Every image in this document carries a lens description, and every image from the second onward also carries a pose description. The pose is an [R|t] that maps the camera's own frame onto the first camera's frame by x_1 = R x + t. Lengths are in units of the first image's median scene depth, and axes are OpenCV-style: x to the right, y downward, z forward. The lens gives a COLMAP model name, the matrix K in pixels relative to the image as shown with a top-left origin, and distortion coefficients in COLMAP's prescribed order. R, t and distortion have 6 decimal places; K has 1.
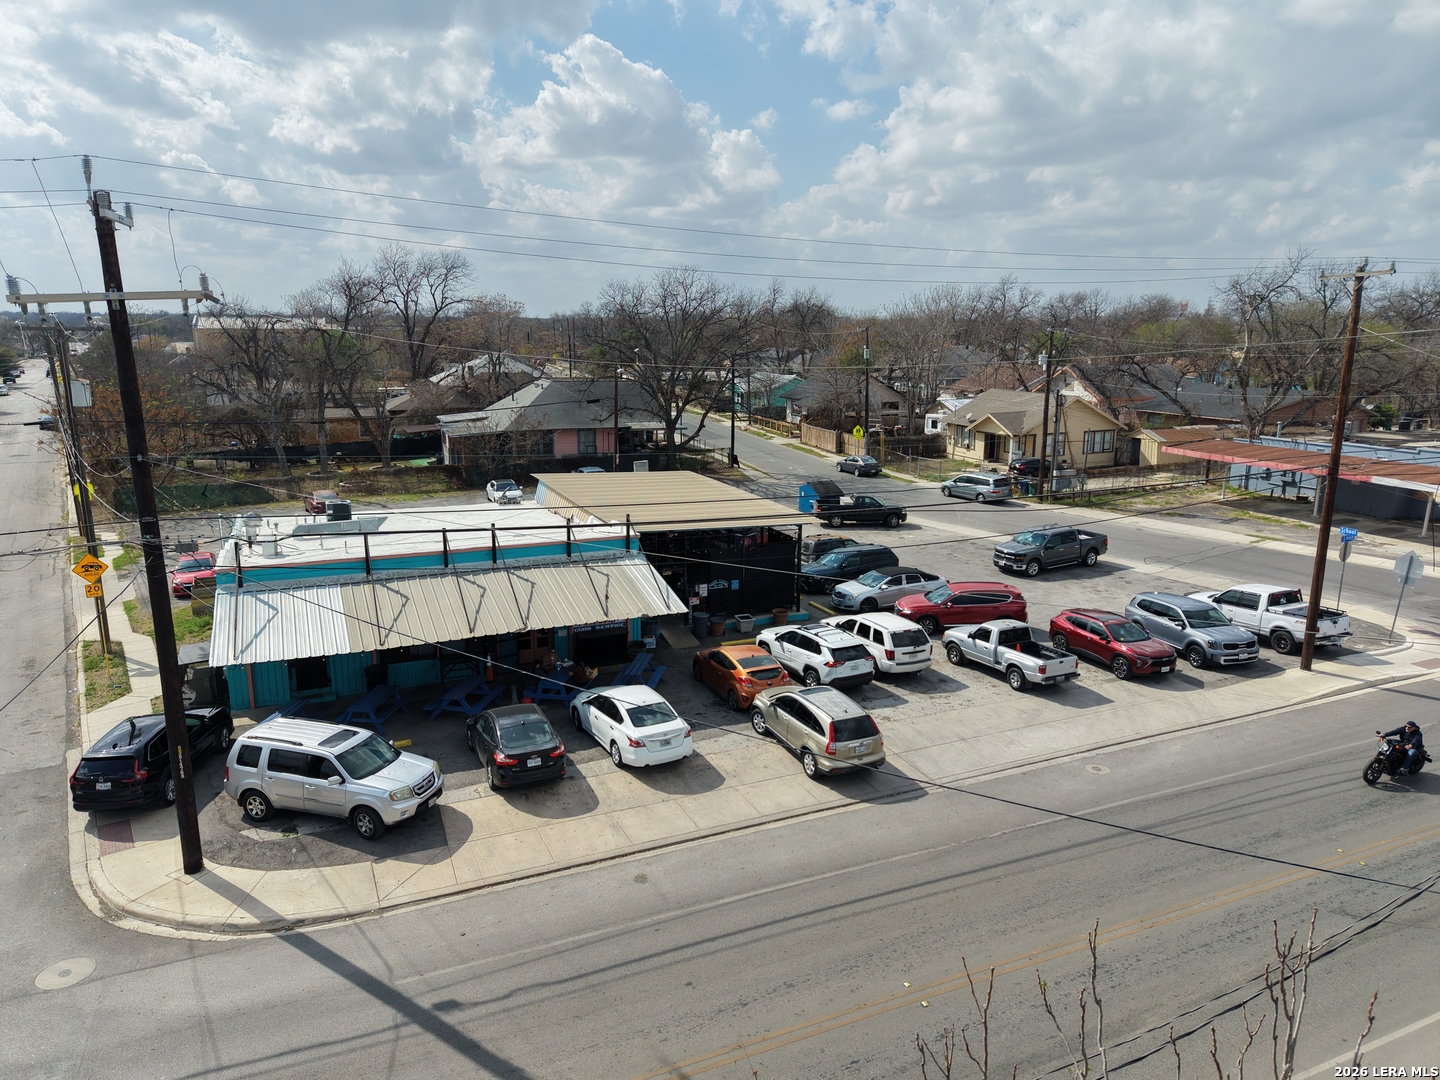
lens RADIAL K [[956.4, 0, 720.0], [0, 956.4, 540.0], [0, 0, 1]] dist [0.043453, -0.046583]
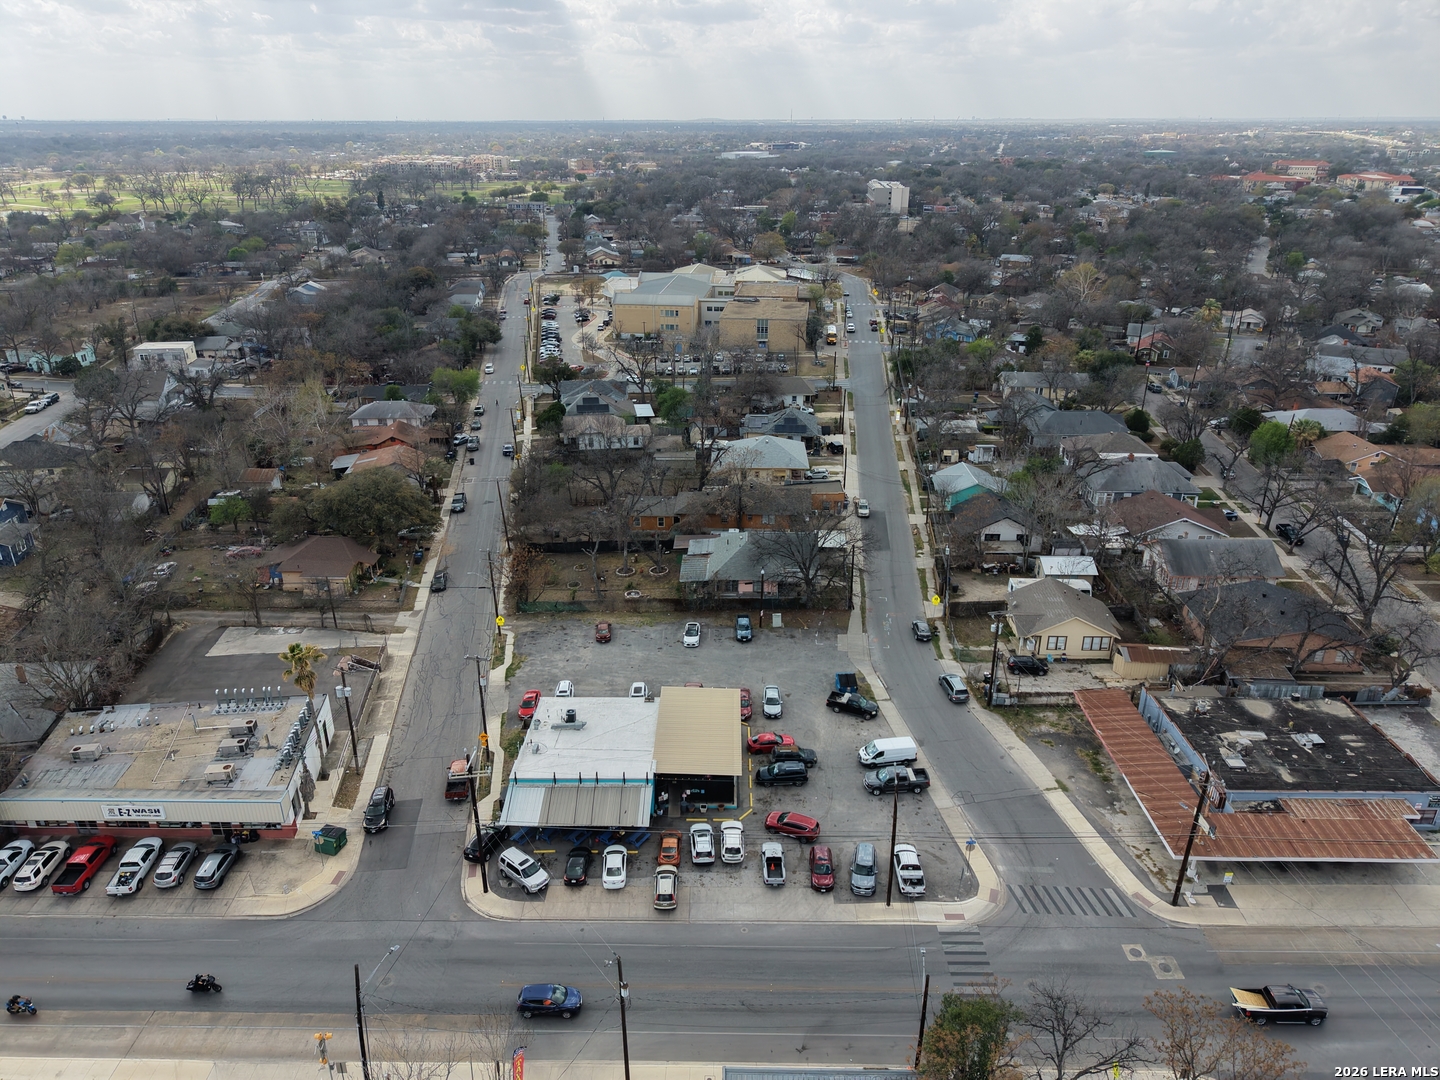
lens RADIAL K [[956.4, 0, 720.0], [0, 956.4, 540.0], [0, 0, 1]] dist [0.043453, -0.046583]
pose [[0.909476, 0.162253, -0.382790, 1.077173], [-0.087946, 0.974950, 0.204301, -1.310890], [0.406349, -0.152142, 0.900962, -1.305524]]
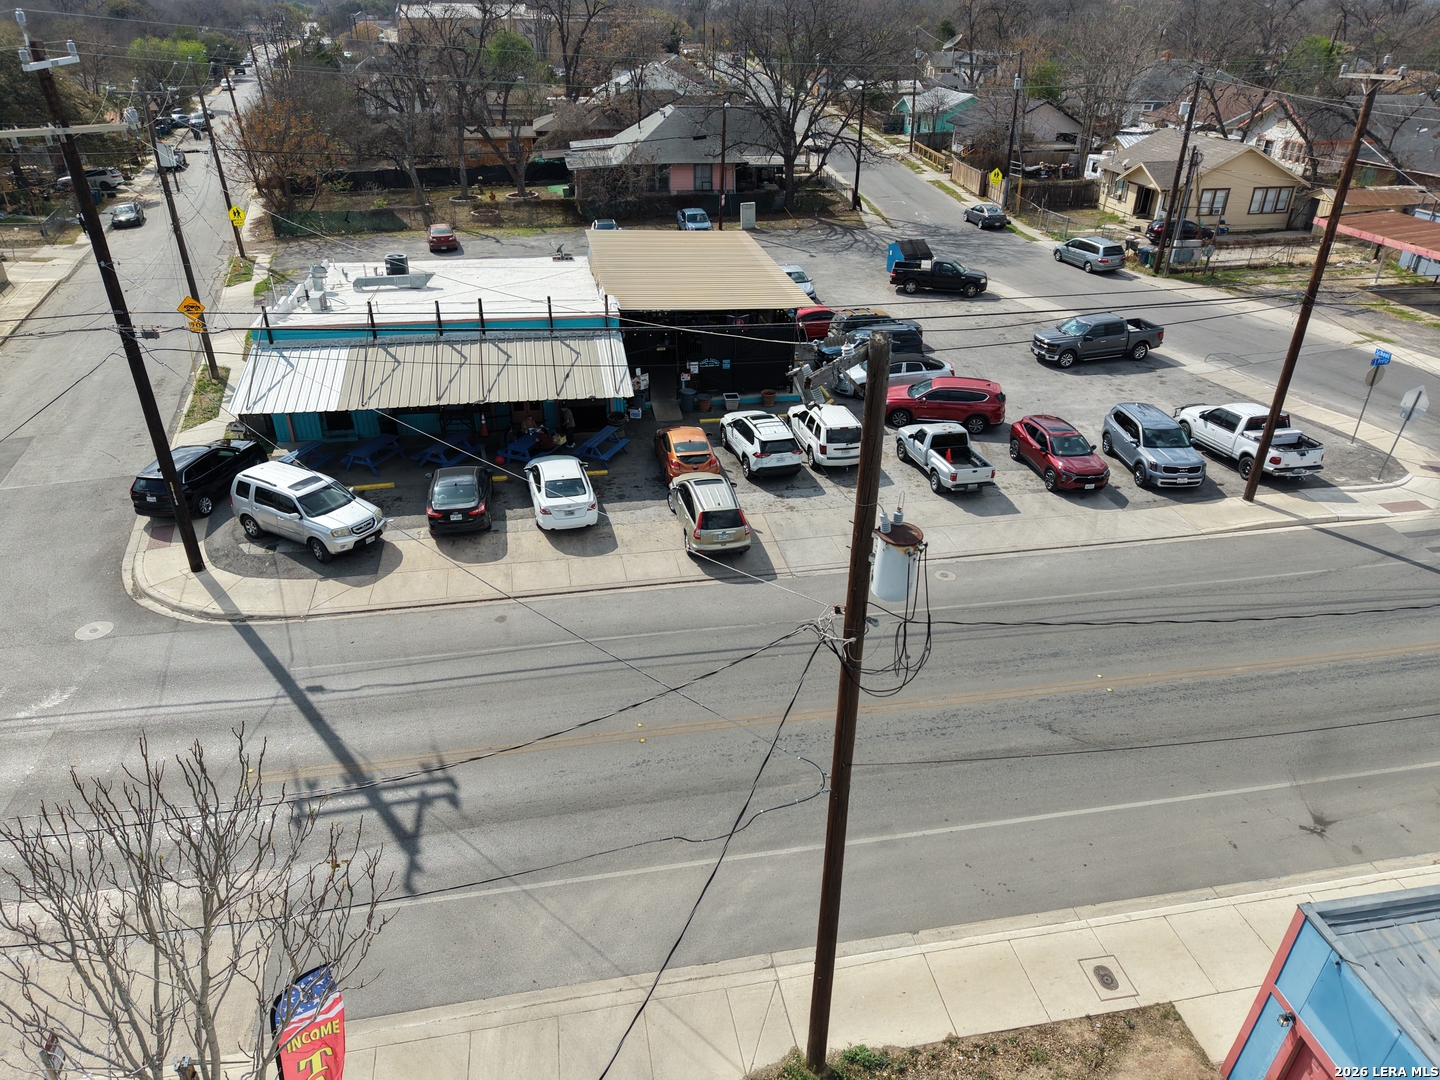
lens RADIAL K [[956.4, 0, 720.0], [0, 956.4, 540.0], [0, 0, 1]] dist [0.043453, -0.046583]
pose [[0.973347, 0.116618, -0.197472, 0.298576], [-0.055189, 0.954864, 0.291873, -0.093497], [0.222596, -0.273195, 0.935850, -0.070601]]
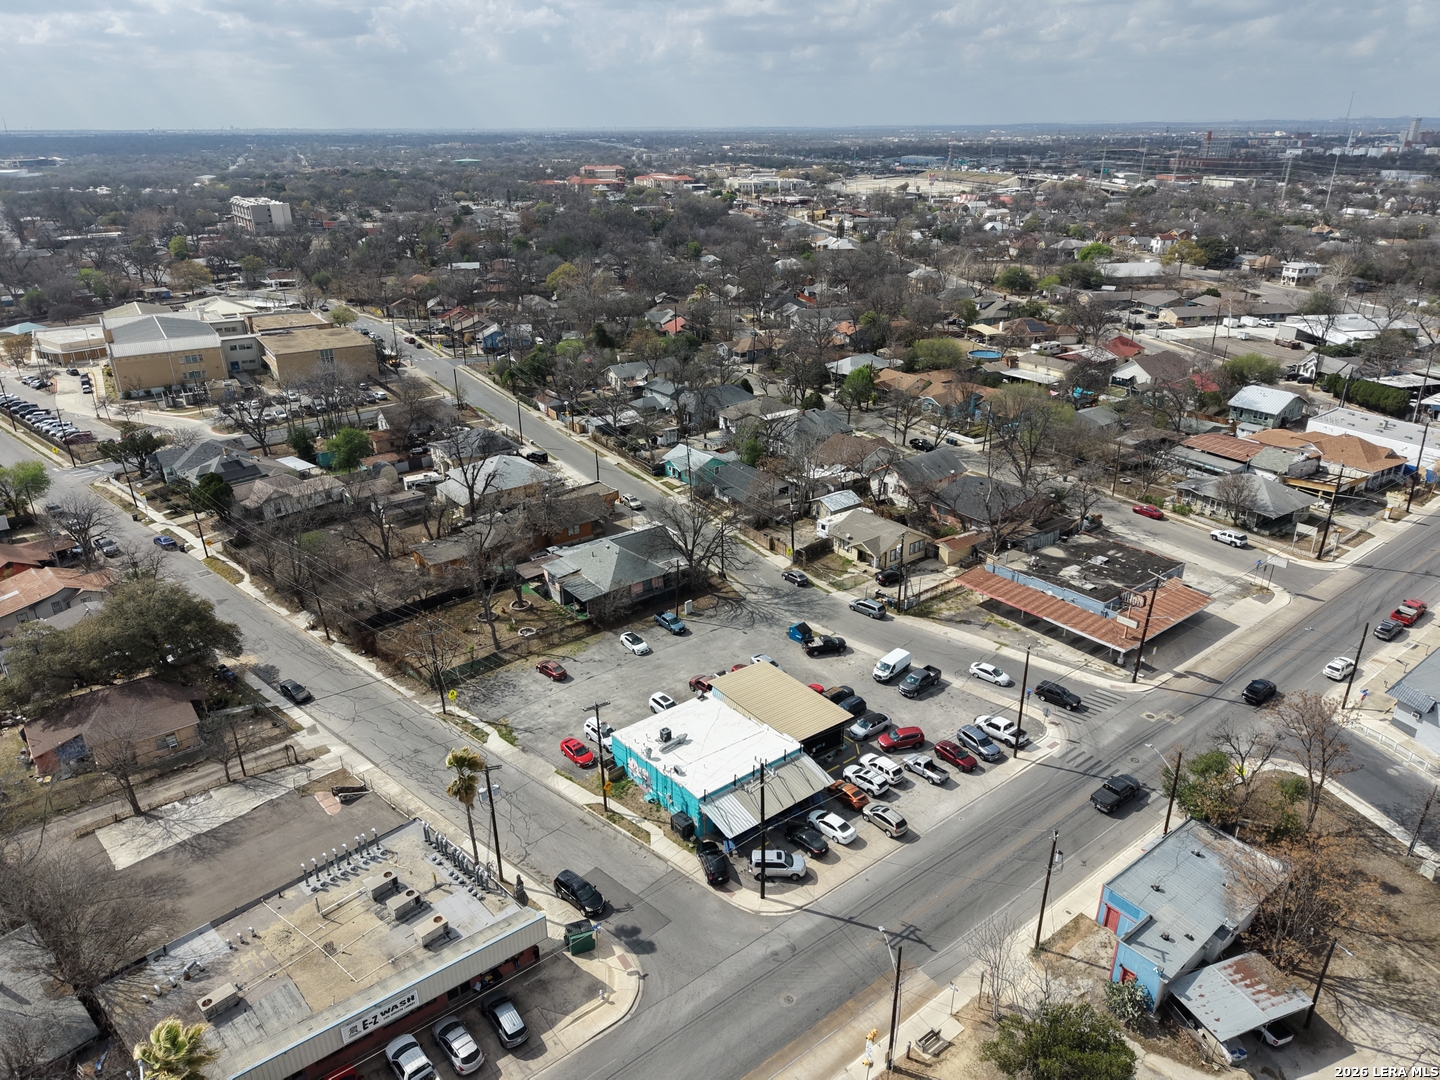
lens RADIAL K [[956.4, 0, 720.0], [0, 956.4, 540.0], [0, 0, 1]] dist [0.043453, -0.046583]
pose [[0.969856, -0.104523, 0.220122, -0.974916], [0.062934, 0.980128, 0.188120, -1.271251], [-0.235410, -0.168597, 0.957161, -1.716454]]
